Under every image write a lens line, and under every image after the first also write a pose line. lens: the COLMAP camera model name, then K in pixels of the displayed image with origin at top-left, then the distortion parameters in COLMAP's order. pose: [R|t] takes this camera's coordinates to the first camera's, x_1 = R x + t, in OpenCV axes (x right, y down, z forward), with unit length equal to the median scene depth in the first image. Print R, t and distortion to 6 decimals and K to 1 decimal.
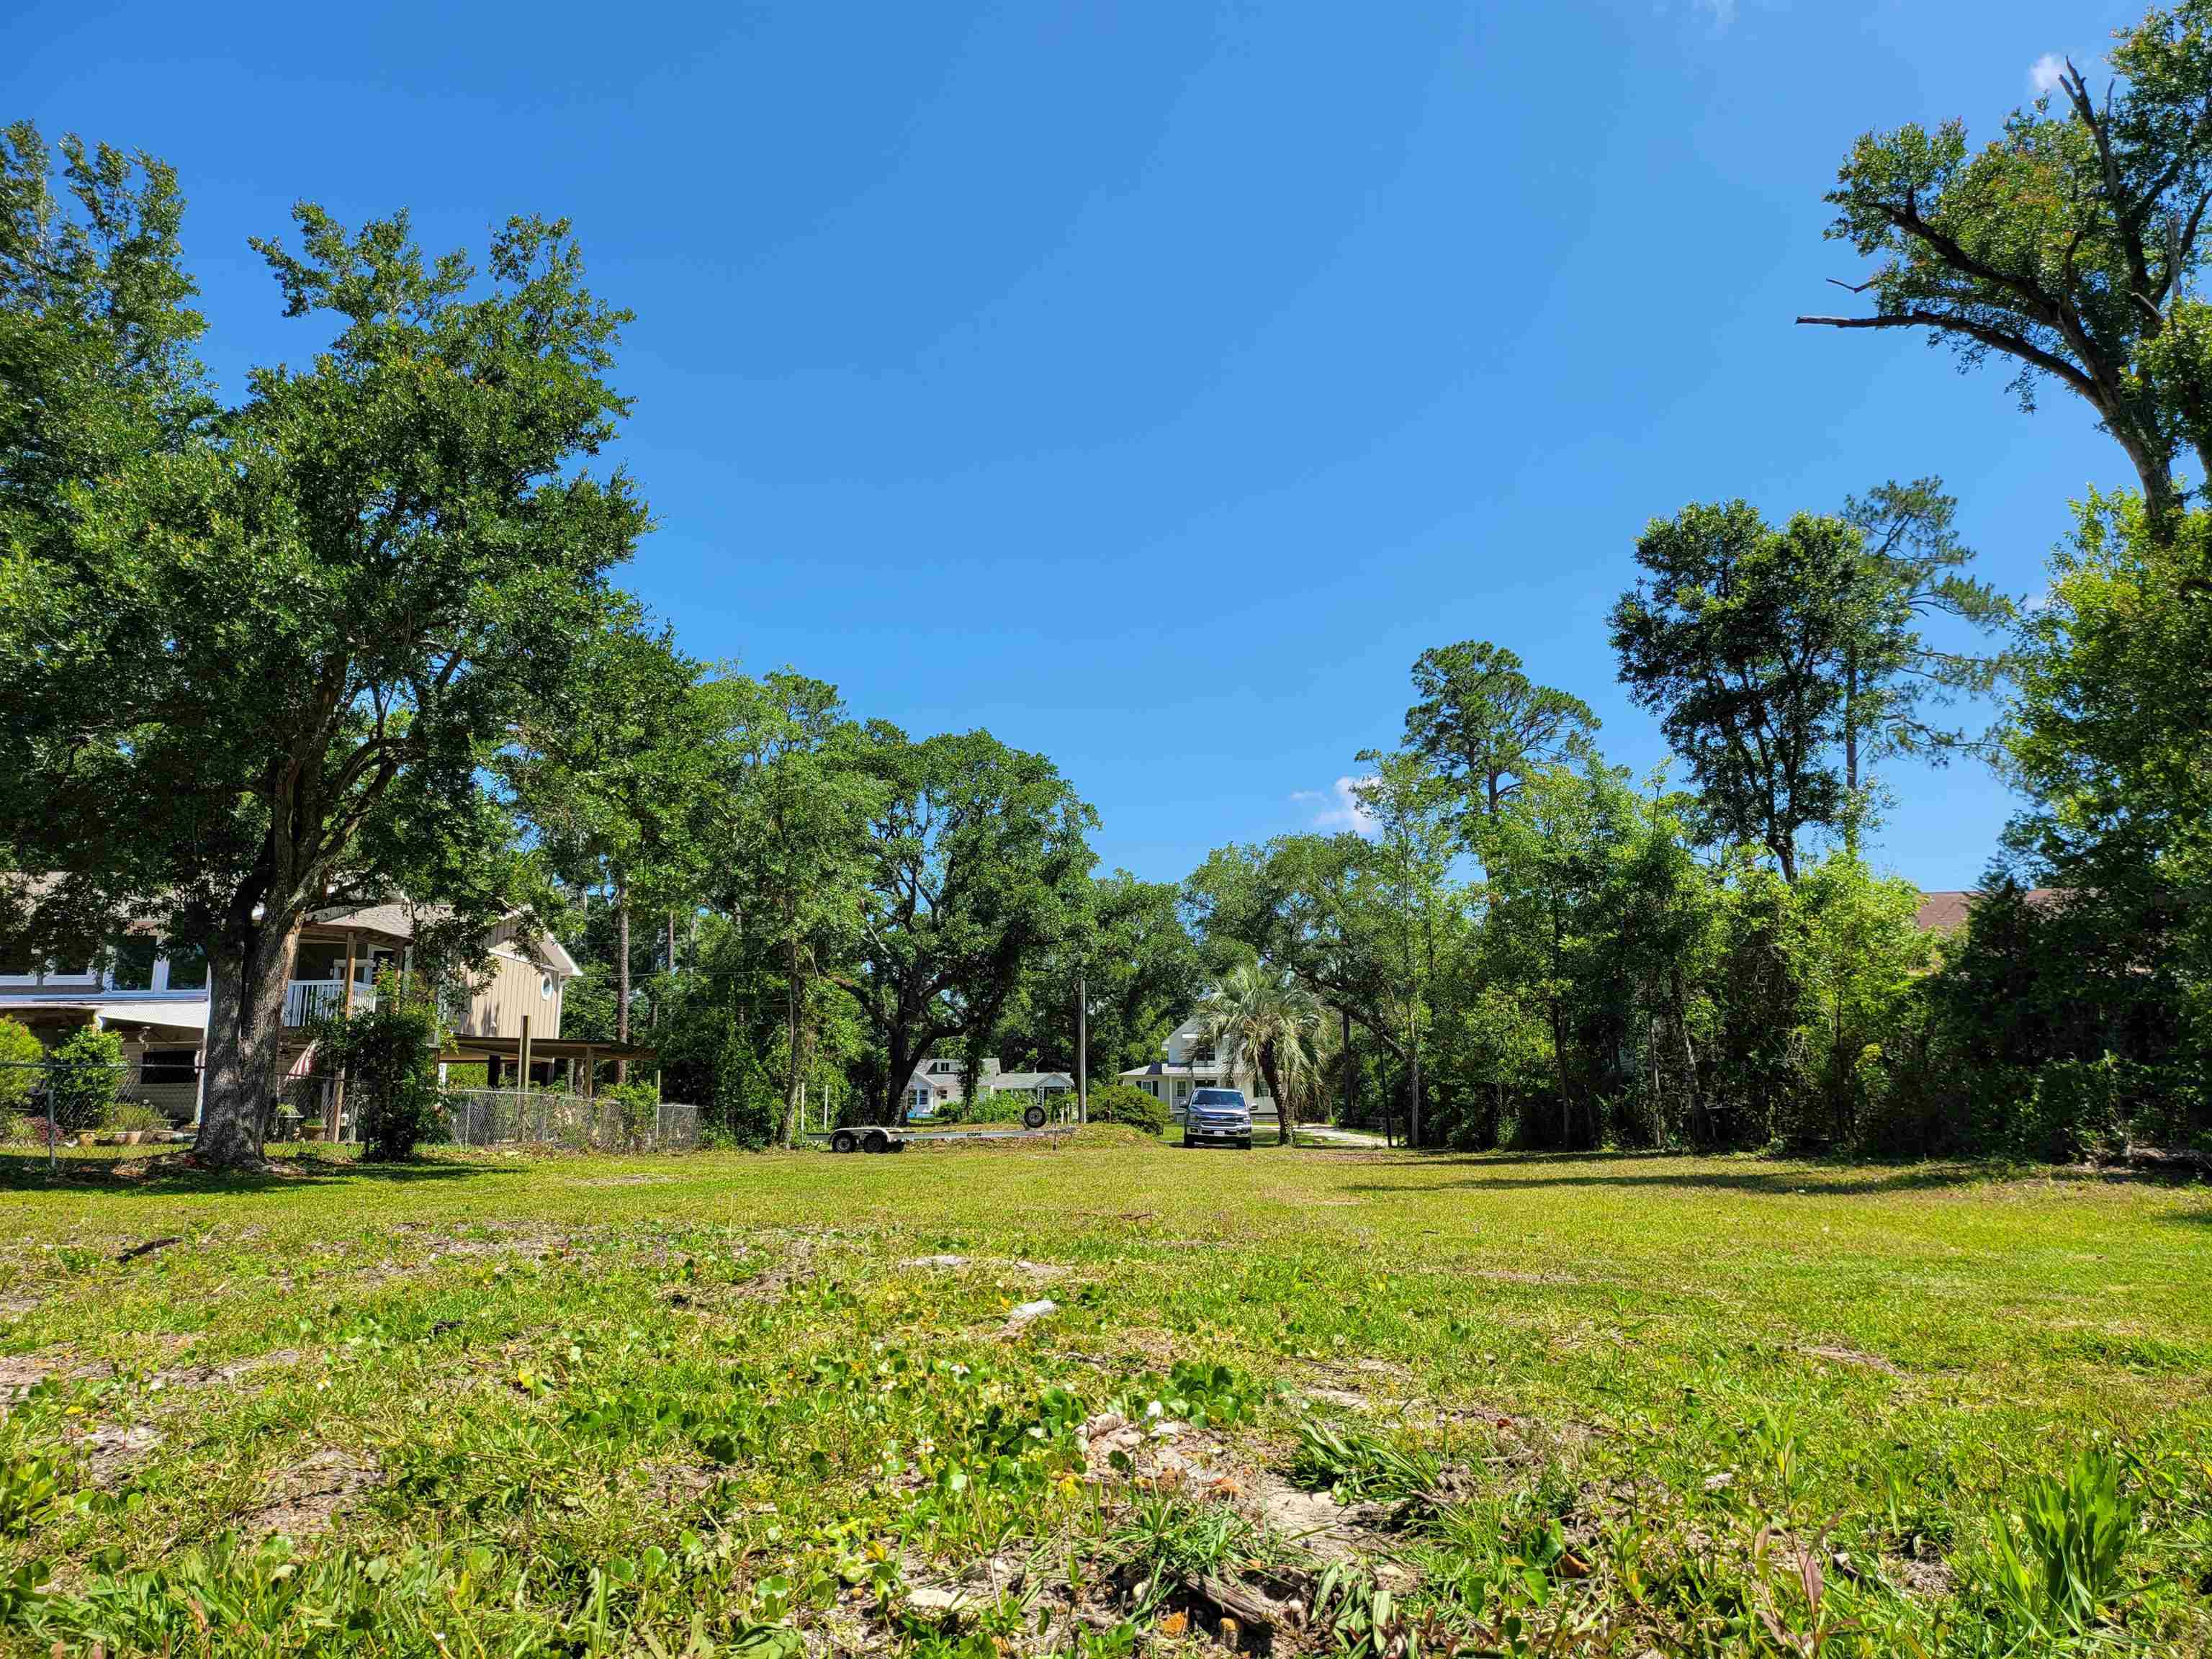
lens RADIAL K [[1540.5, 0, 1117.5], [0, 1540.5, 821.2], [0, 0, 1]] dist [0.127278, -0.196078]
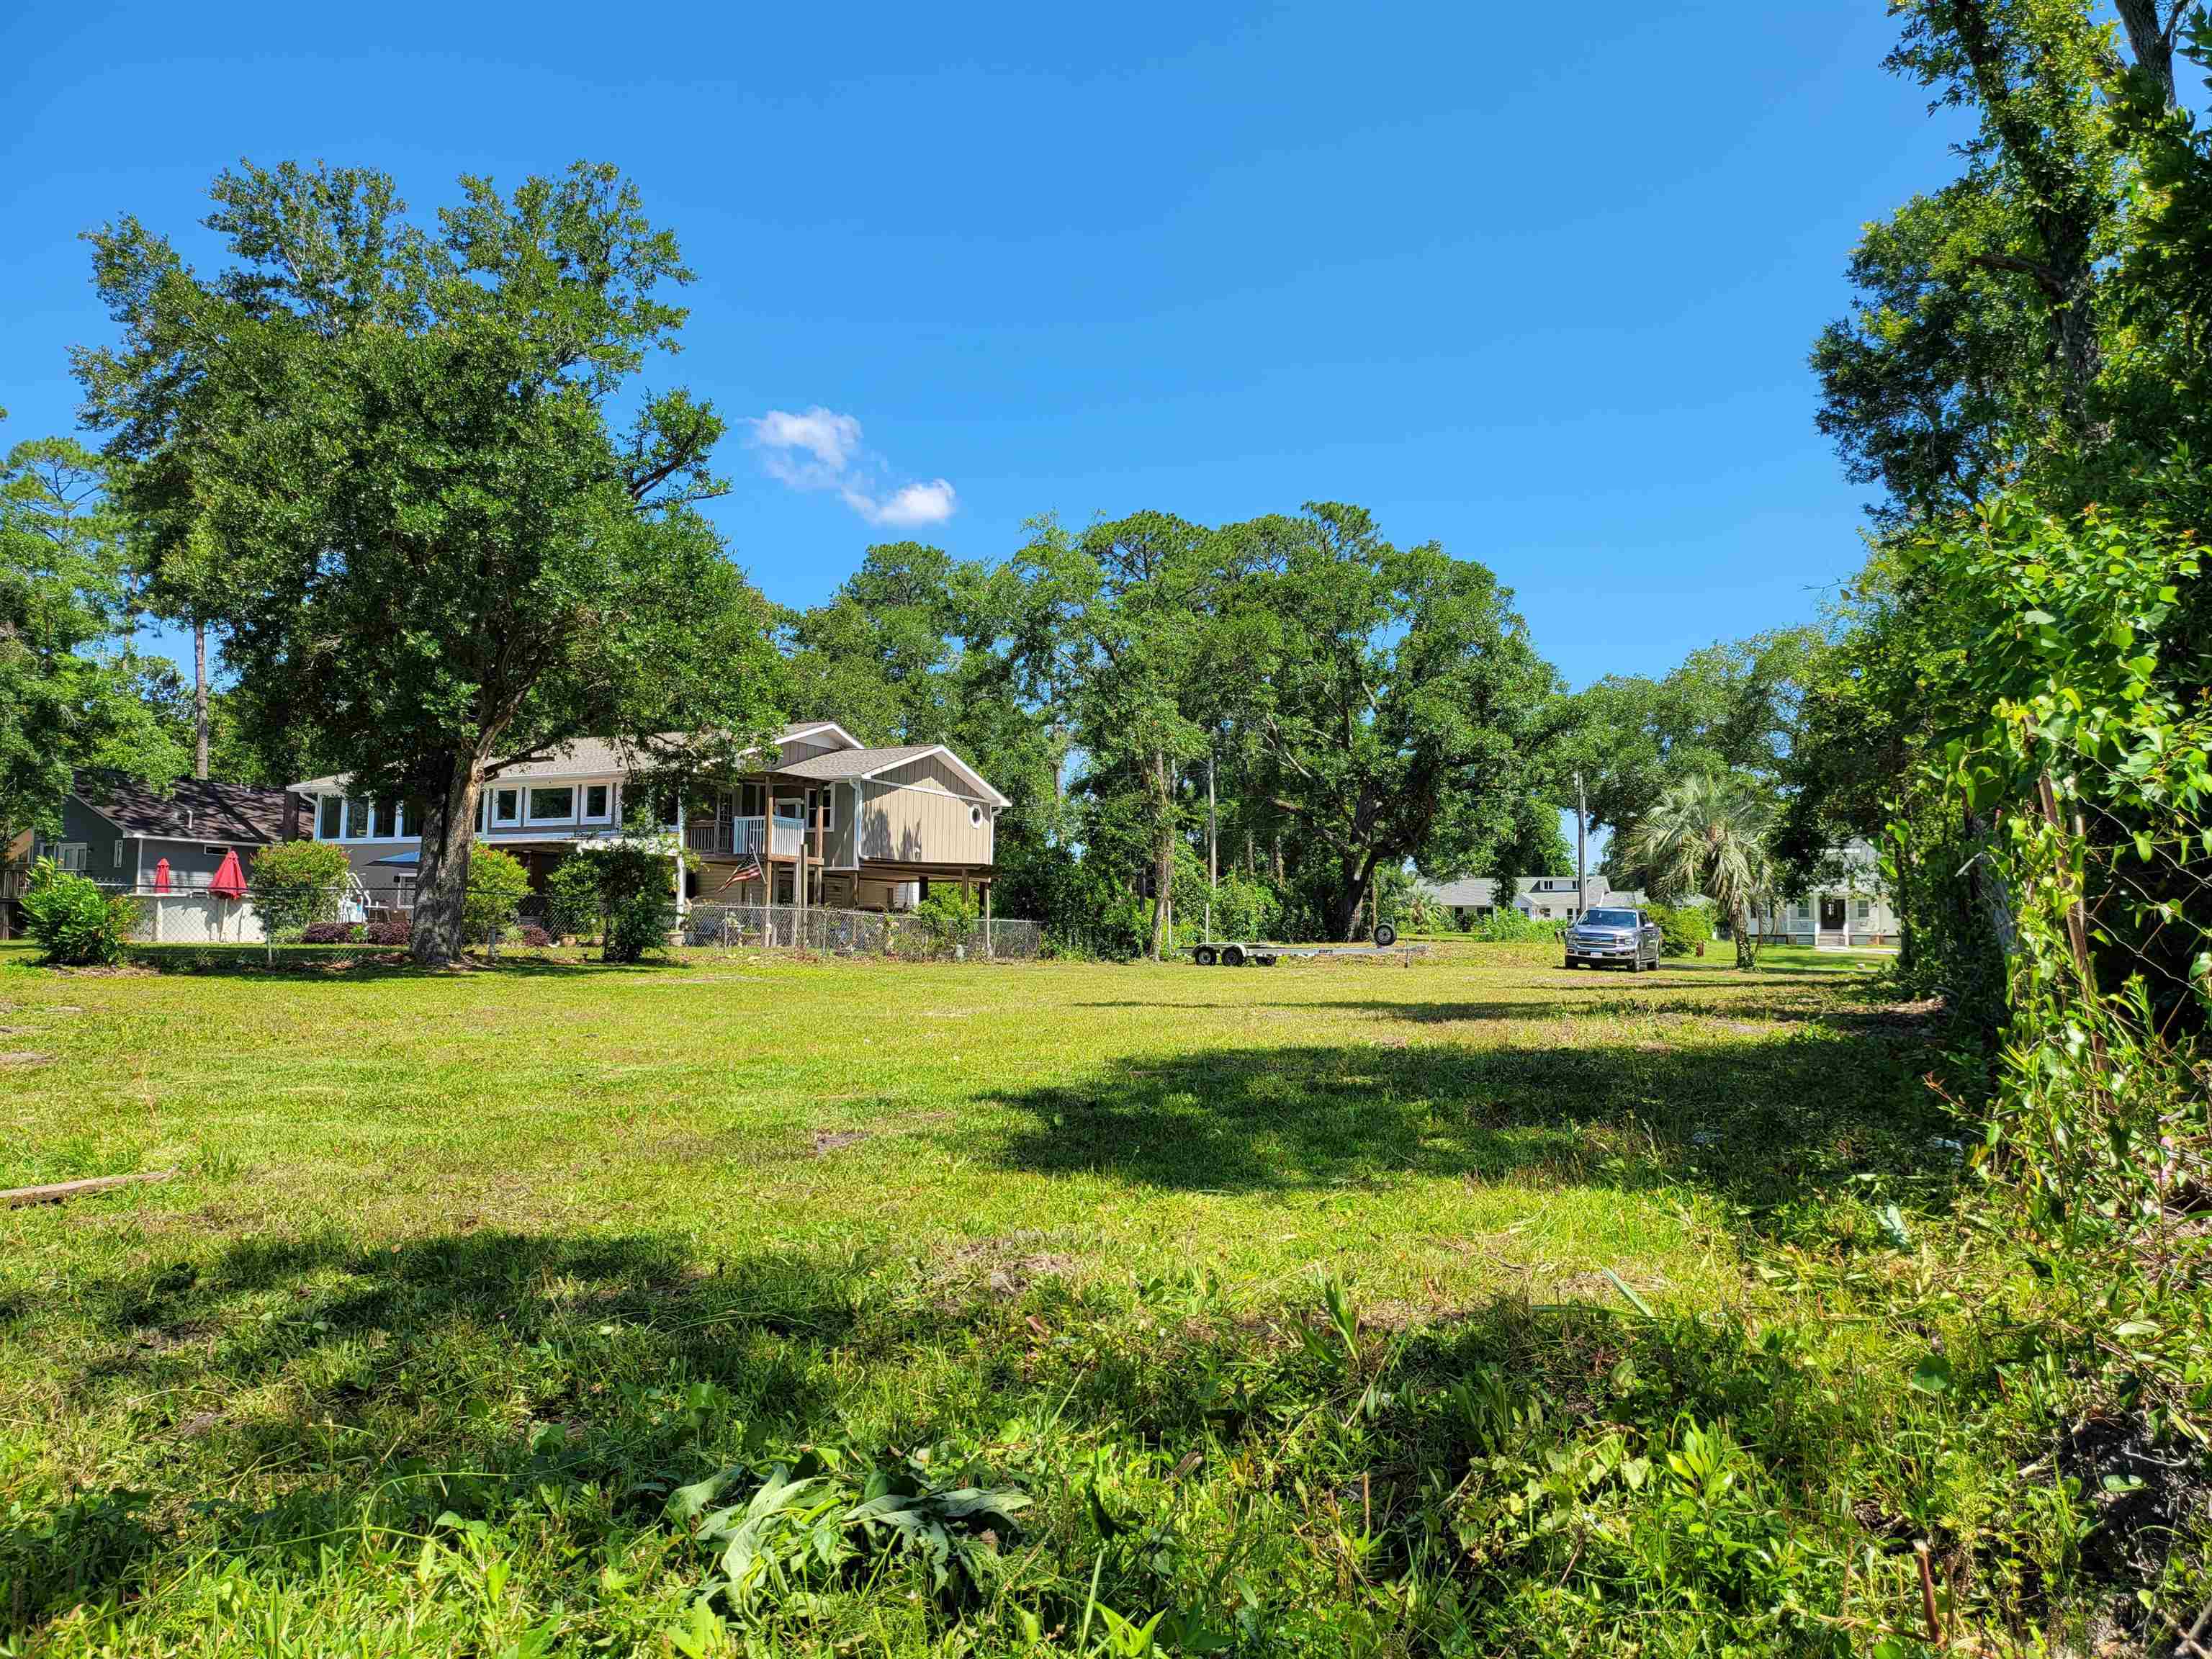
lens RADIAL K [[1539.7, 0, 1145.5], [0, 1539.7, 826.9], [0, 0, 1]] dist [0.076320, -0.076874]
pose [[0.898023, -0.020000, -0.439494, 0.254954], [0.072427, 0.992057, 0.102846, 0.006001], [0.433947, -0.124189, 0.892338, 0.043394]]
